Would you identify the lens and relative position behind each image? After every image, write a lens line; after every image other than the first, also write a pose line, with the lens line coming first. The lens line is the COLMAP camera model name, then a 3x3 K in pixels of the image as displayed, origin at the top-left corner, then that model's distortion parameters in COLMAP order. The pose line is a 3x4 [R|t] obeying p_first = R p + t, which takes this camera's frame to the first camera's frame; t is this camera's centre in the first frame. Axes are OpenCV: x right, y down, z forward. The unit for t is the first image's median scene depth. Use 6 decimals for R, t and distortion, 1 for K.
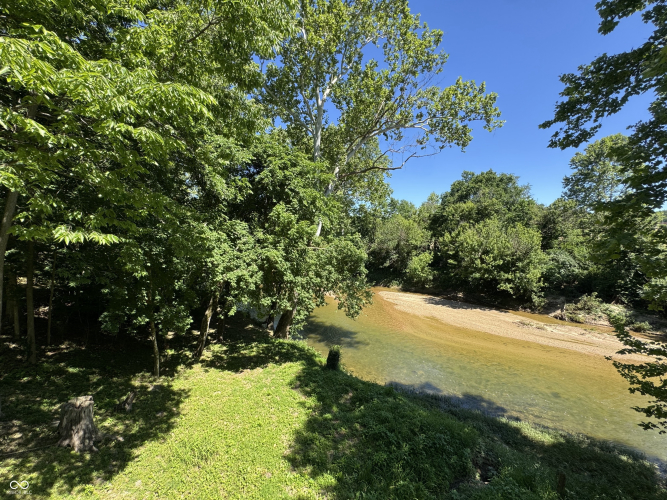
lens RADIAL K [[268.3, 0, 335.1], [0, 268.3, 250.3], [0, 0, 1]] dist [-0.000056, -0.000181]
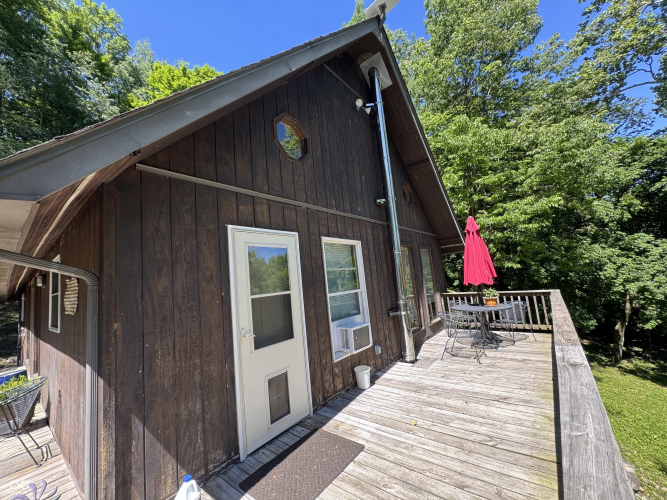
lens RADIAL K [[268.3, 0, 329.2], [0, 268.3, 249.2], [0, 0, 1]] dist [-0.000056, -0.000181]
pose [[0.240697, -0.129052, -0.961982, 0.325154], [0.052287, 0.991406, -0.119917, 0.008279], [0.969191, -0.021435, 0.245377, -0.392585]]
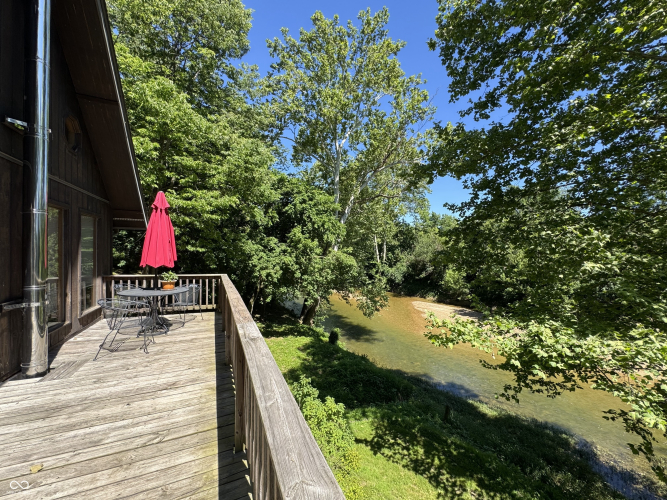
lens RADIAL K [[268.3, 0, 335.6], [0, 268.3, 250.5], [0, 0, 1]] dist [-0.000056, -0.000181]
pose [[0.977381, 0.020159, -0.210525, 0.298673], [-0.028660, 0.998889, -0.037409, 0.008452], [0.209537, 0.042597, 0.976872, -0.388325]]
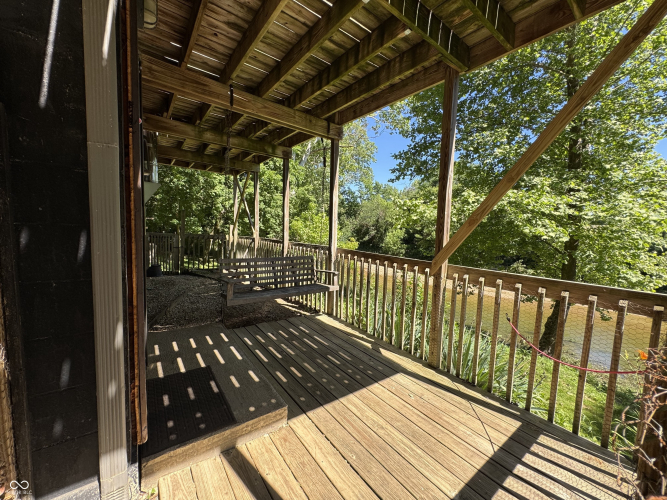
lens RADIAL K [[268.3, 0, 333.7], [0, 268.3, 249.0], [0, 0, 1]] dist [-0.000056, -0.000181]
pose [[0.998734, 0.050262, -0.001977, 0.230285], [-0.050156, 0.998073, 0.036531, 0.230097], [0.003809, -0.036386, 0.999331, -0.527803]]
